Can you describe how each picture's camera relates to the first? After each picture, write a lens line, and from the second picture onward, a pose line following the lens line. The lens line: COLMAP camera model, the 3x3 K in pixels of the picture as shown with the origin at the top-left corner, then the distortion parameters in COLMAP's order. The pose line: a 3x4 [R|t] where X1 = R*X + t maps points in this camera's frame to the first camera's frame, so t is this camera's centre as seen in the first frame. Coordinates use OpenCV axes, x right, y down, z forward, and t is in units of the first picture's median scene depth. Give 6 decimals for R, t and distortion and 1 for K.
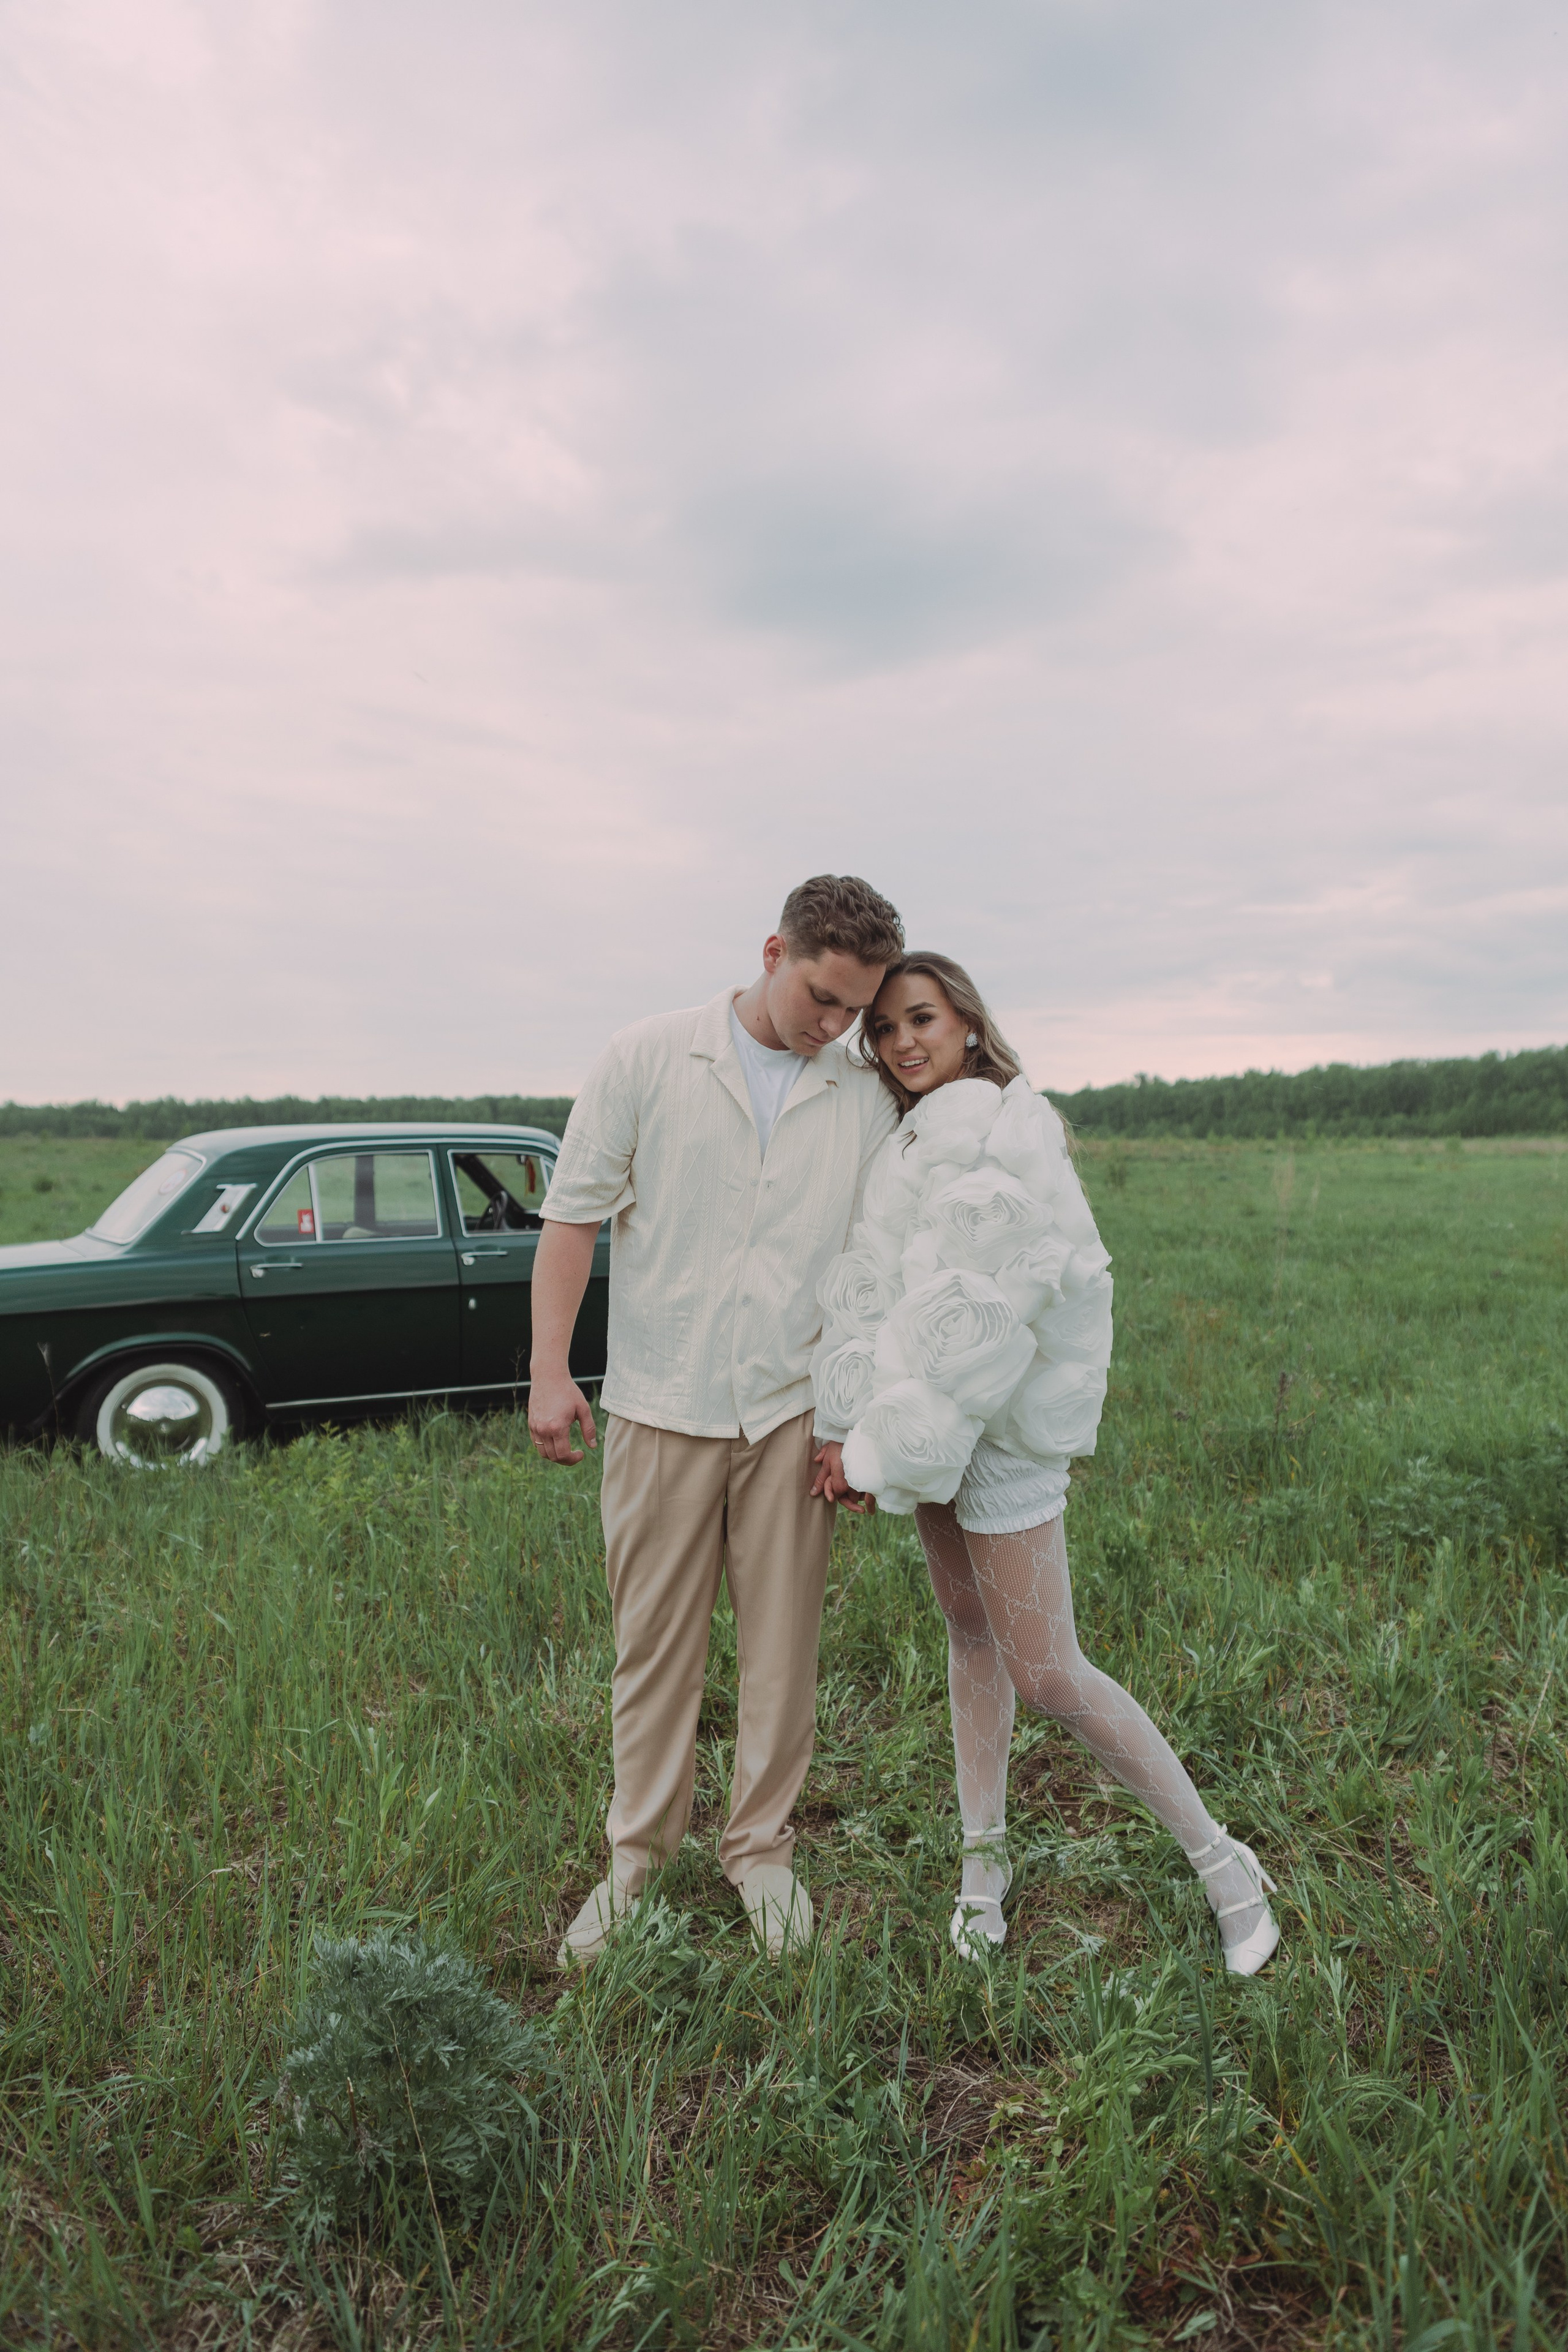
lens RADIAL K [[1556.4, 0, 784.0], [0, 1556.4, 1176.0], [0, 0, 1]] dist [-0.004629, -0.000855]
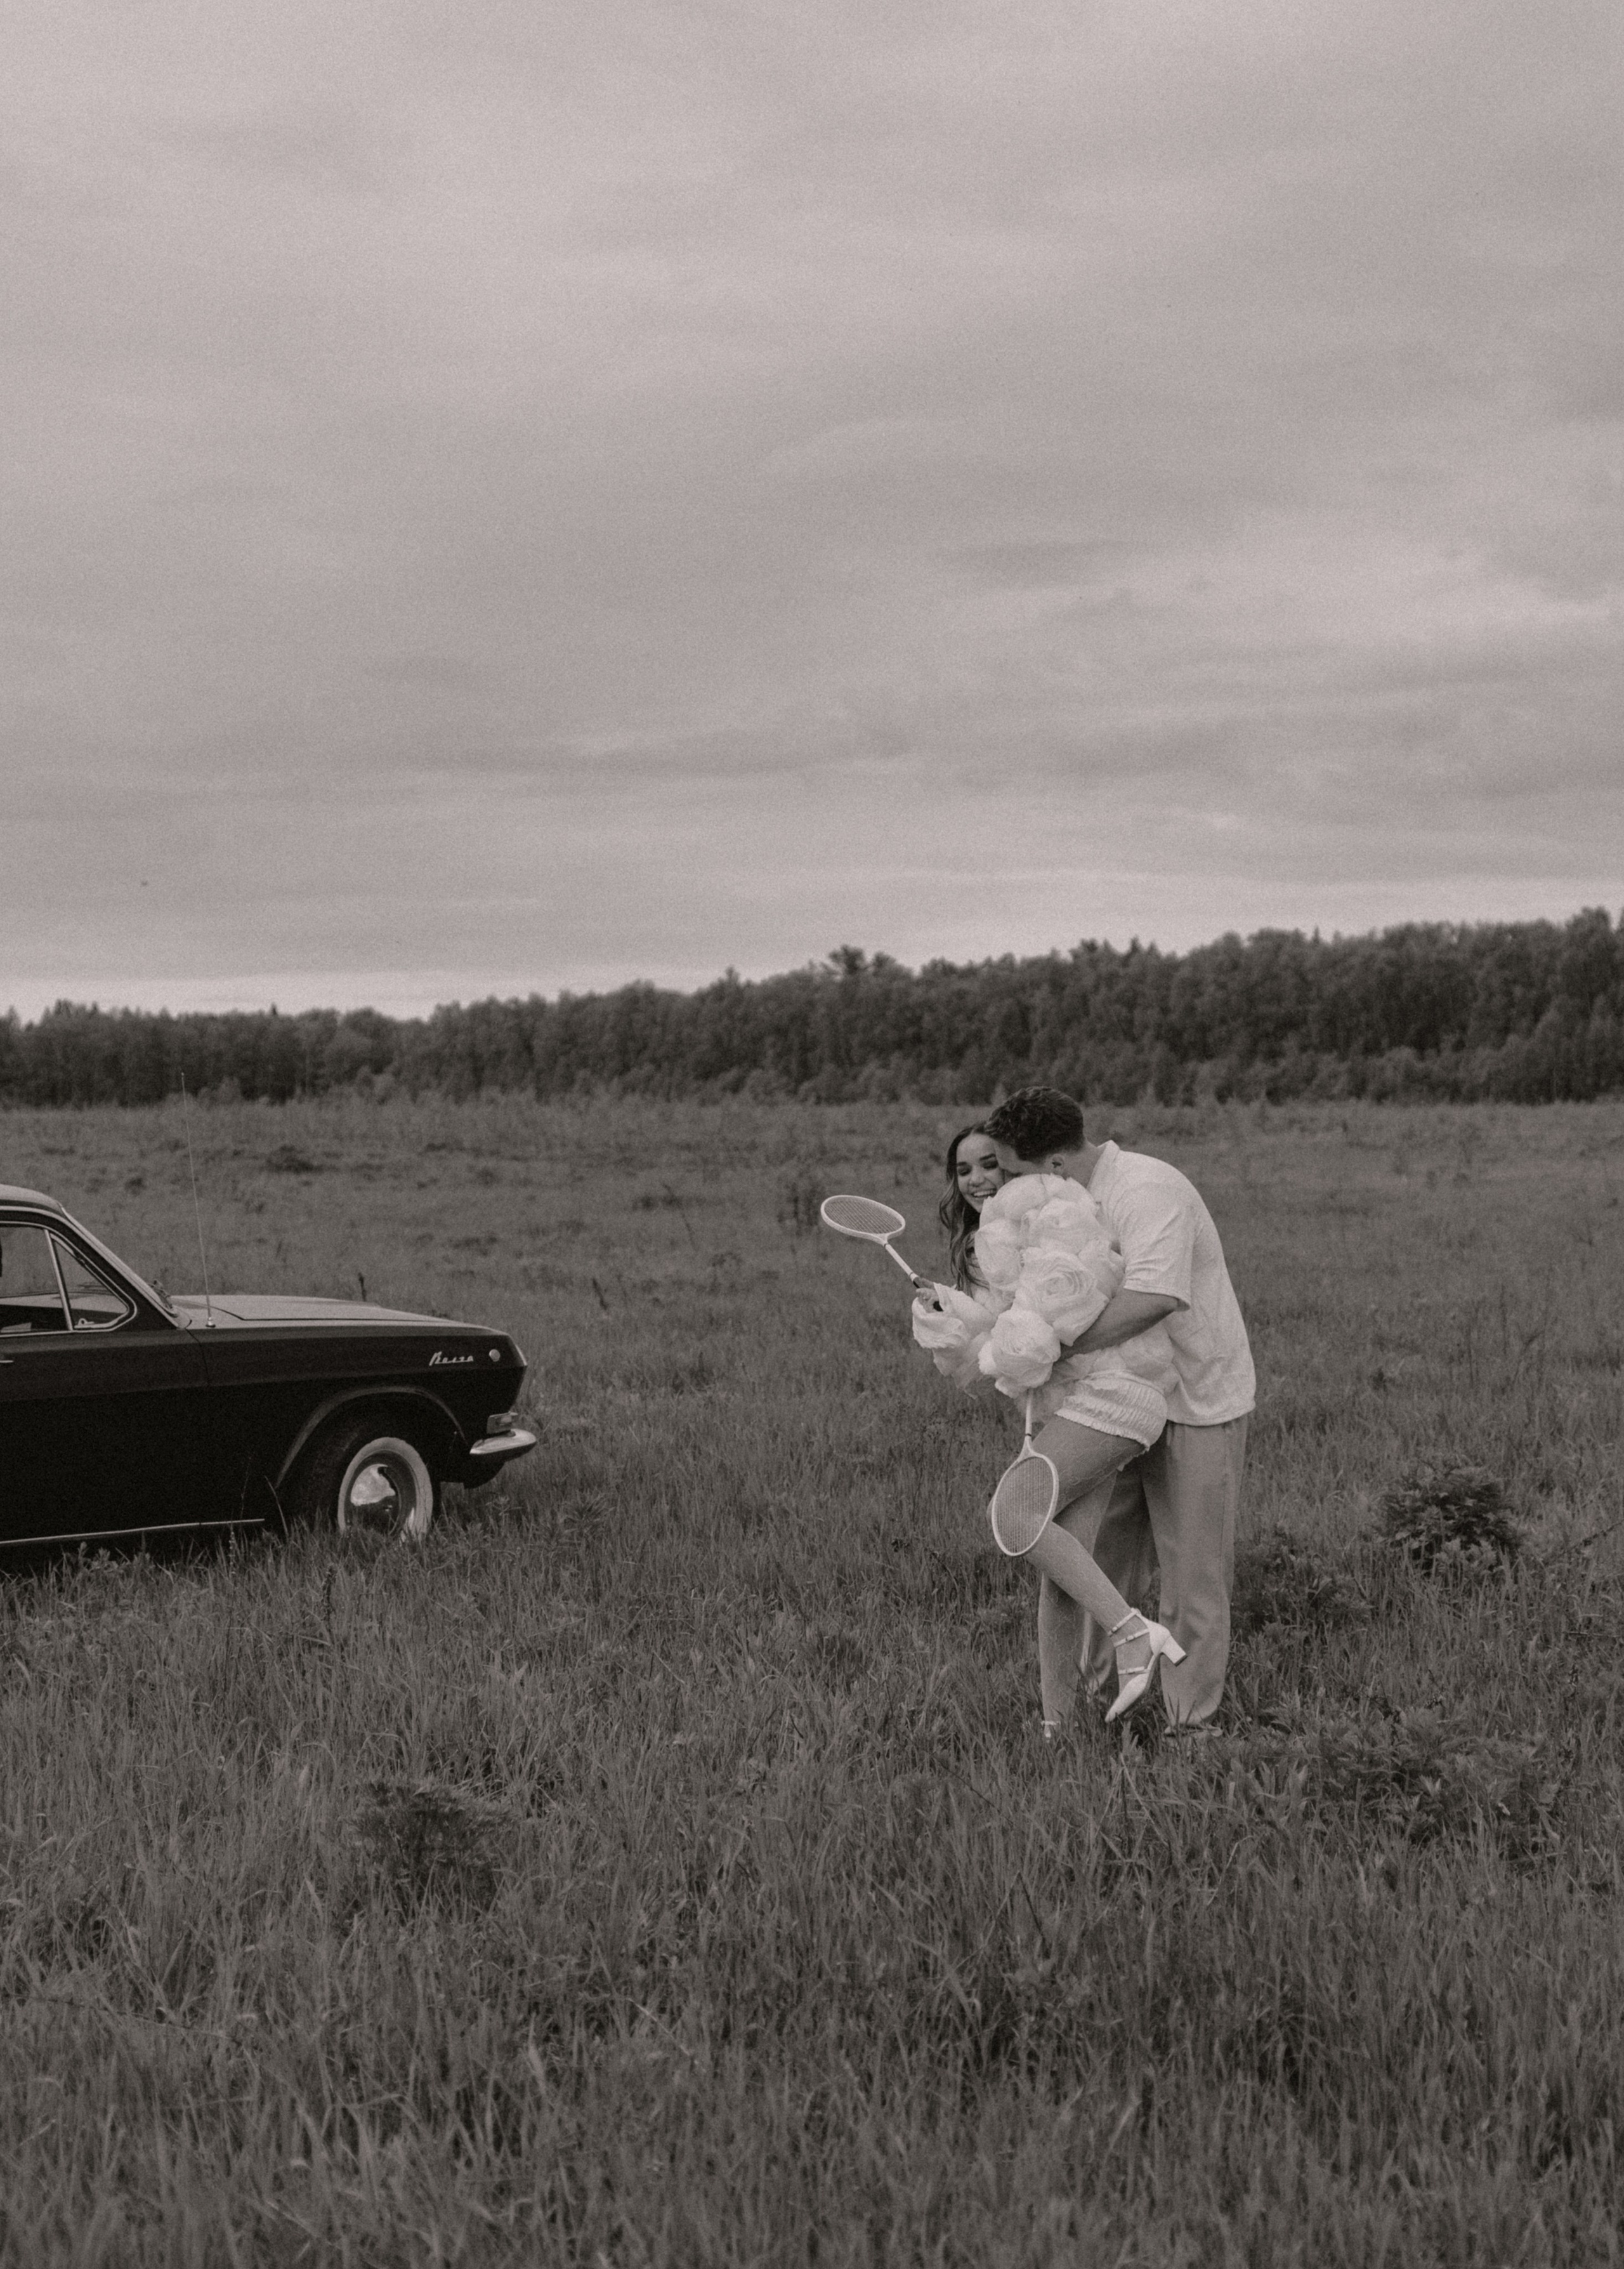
lens RADIAL K [[3971.9, 0, 812.0], [0, 3971.9, 1134.5], [0, 0, 1]] dist [0.011366, 0.020924]
pose [[0.976630, -0.001025, 0.214923, -0.115218], [0.003152, 0.999949, -0.009555, -0.020889], [-0.214902, 0.010009, 0.976584, -0.496705]]
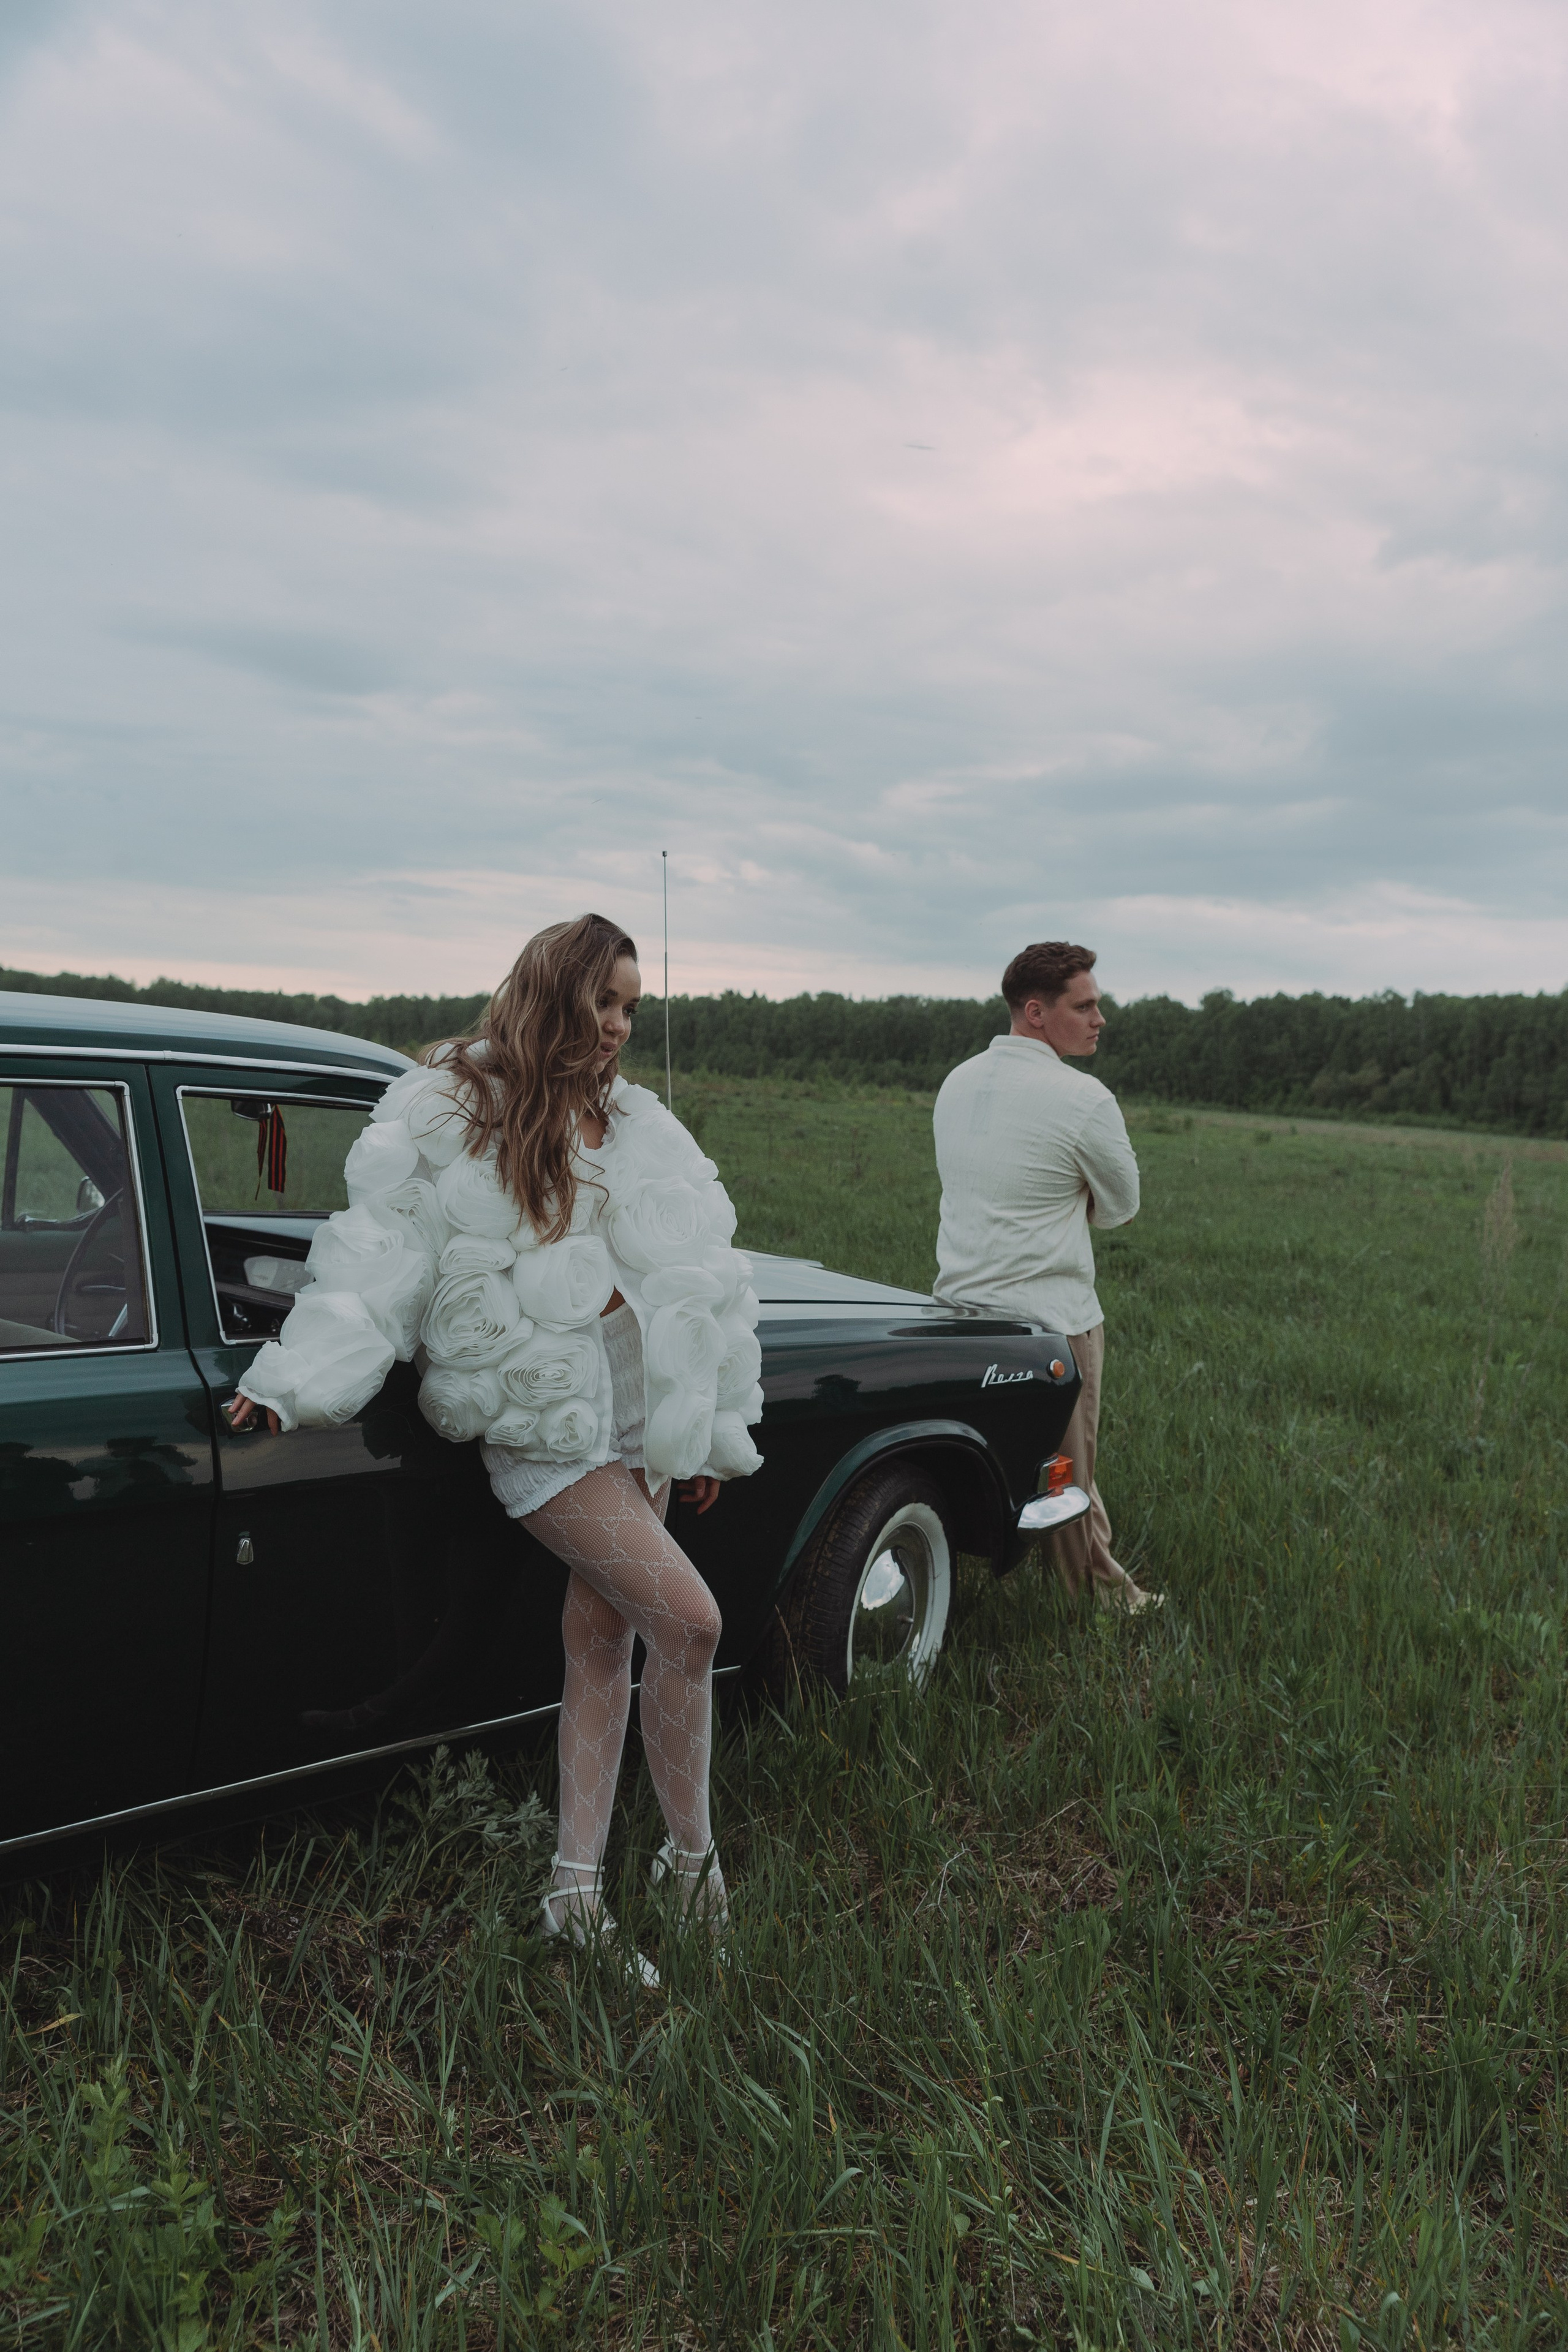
lens RADIAL K [[1858.6, 0, 734.8], [0, 1858.6, 1181.3], [0, 0, 1]] dist [-0.025908, 0.000470]
pose [[0.940851, 0.057021, 0.333987, -0.127684], [-0.072595, 0.996771, 0.034325, -0.009825], [-0.330952, -0.056541, 0.941952, 0.320576]]
